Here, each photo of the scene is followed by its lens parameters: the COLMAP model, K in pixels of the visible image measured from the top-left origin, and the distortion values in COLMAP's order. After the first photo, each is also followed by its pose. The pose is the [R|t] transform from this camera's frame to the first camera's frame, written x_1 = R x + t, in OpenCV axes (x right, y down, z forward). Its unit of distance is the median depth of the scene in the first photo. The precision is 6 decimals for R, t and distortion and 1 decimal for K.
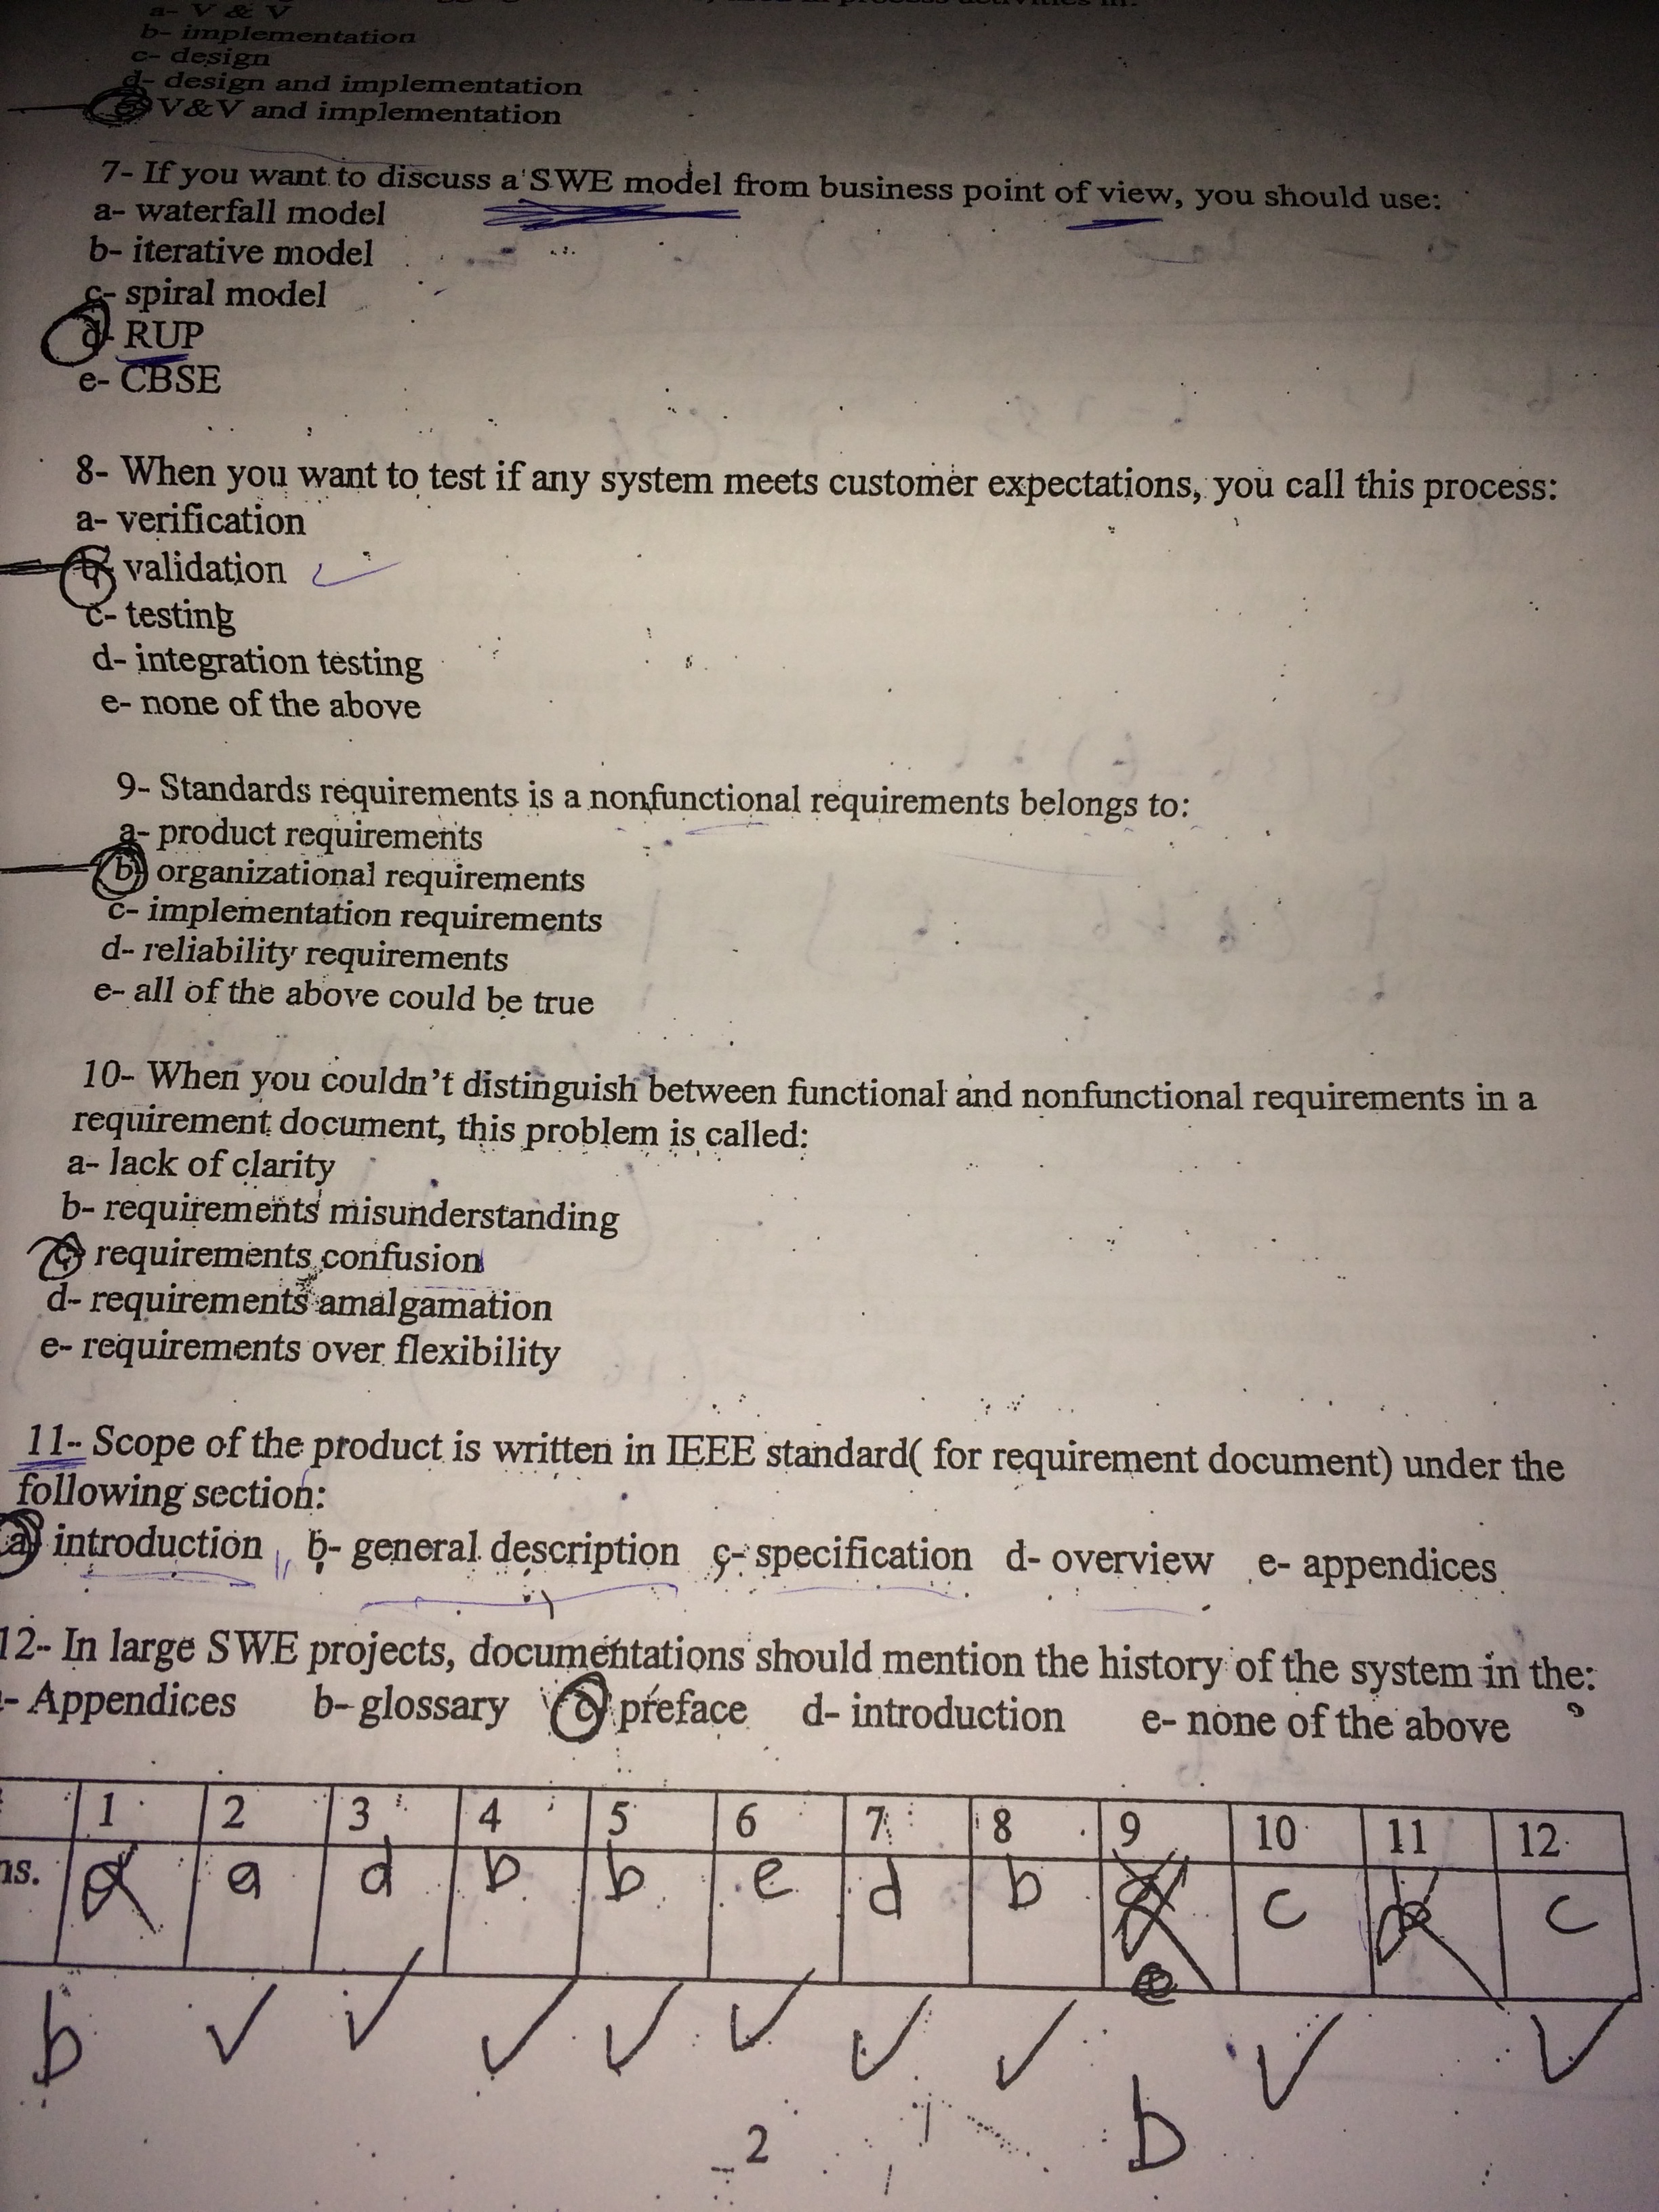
lens RADIAL K [[1890.2, 0, 846.0], [0, 1890.2, 1078.8], [0, 0, 1]] dist [0.046523, -0.078859]
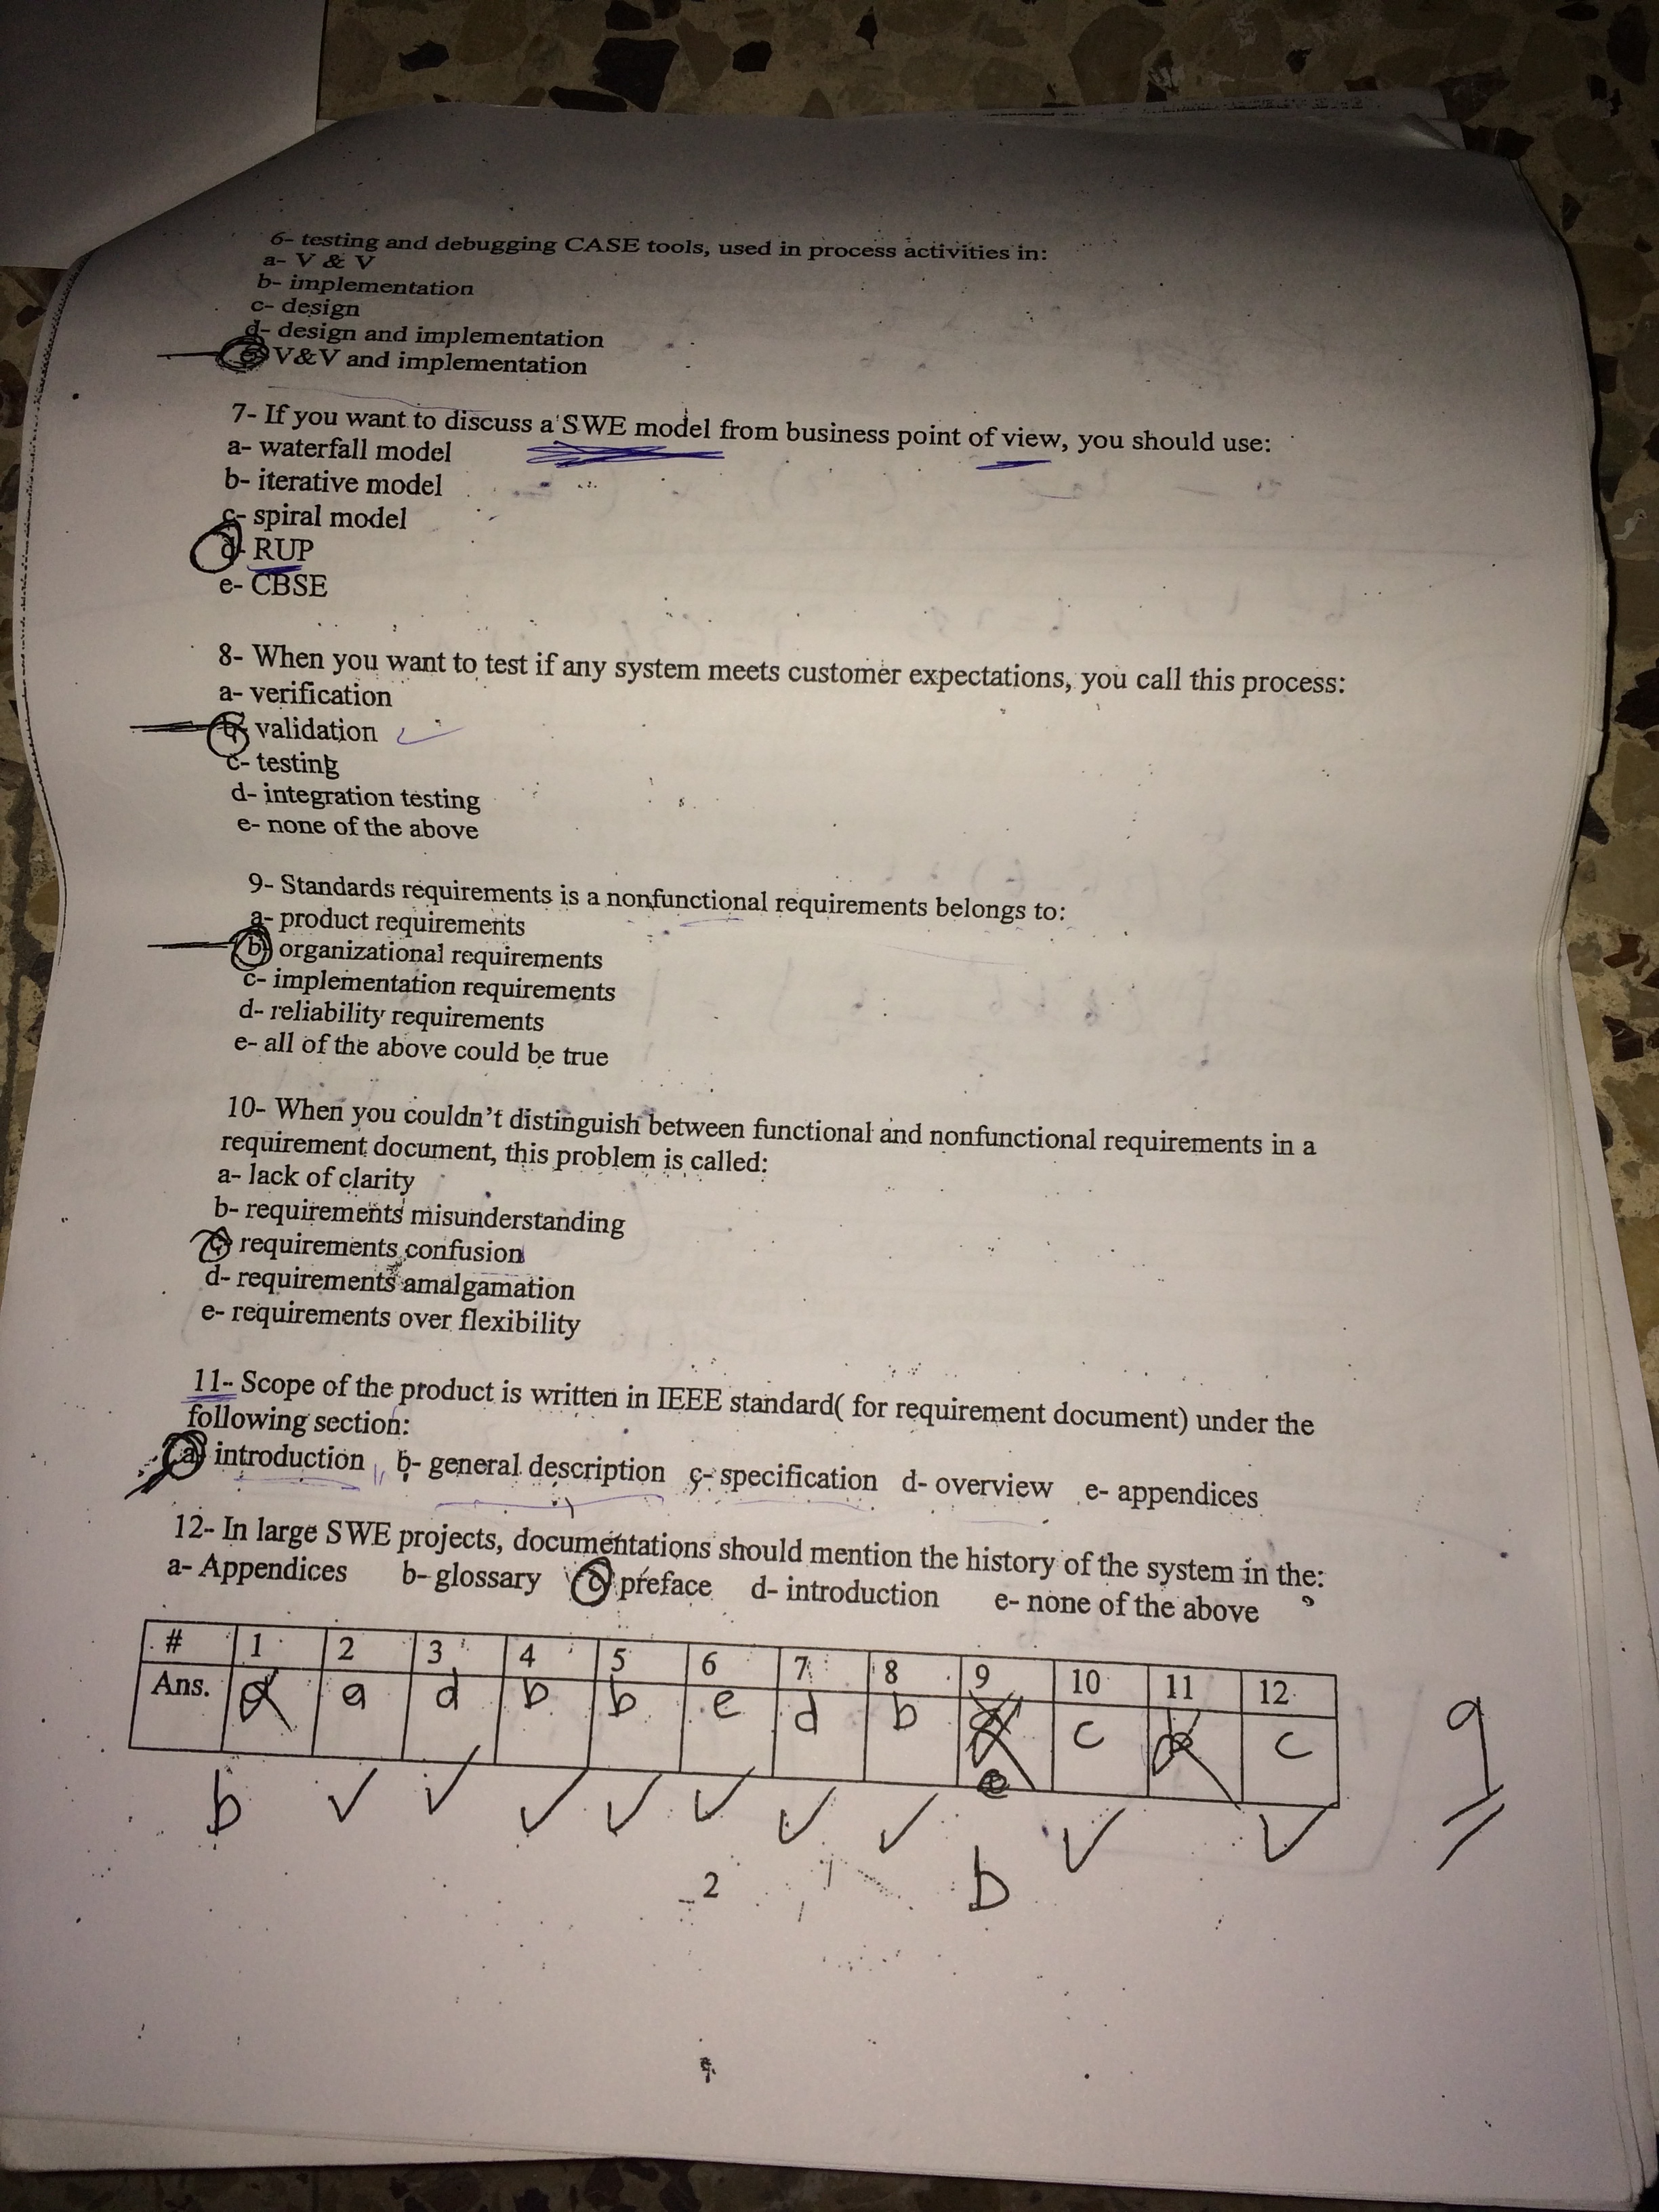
lens RADIAL K [[1890.2, 0, 842.7], [0, 1890.2, 1074.3], [0, 0, 1]] dist [0.046523, -0.078859]
pose [[0.999463, 0.016879, -0.028094, 0.072892], [-0.014724, 0.997058, 0.075217, -0.140660], [0.029281, -0.074763, 0.996771, -0.337267]]
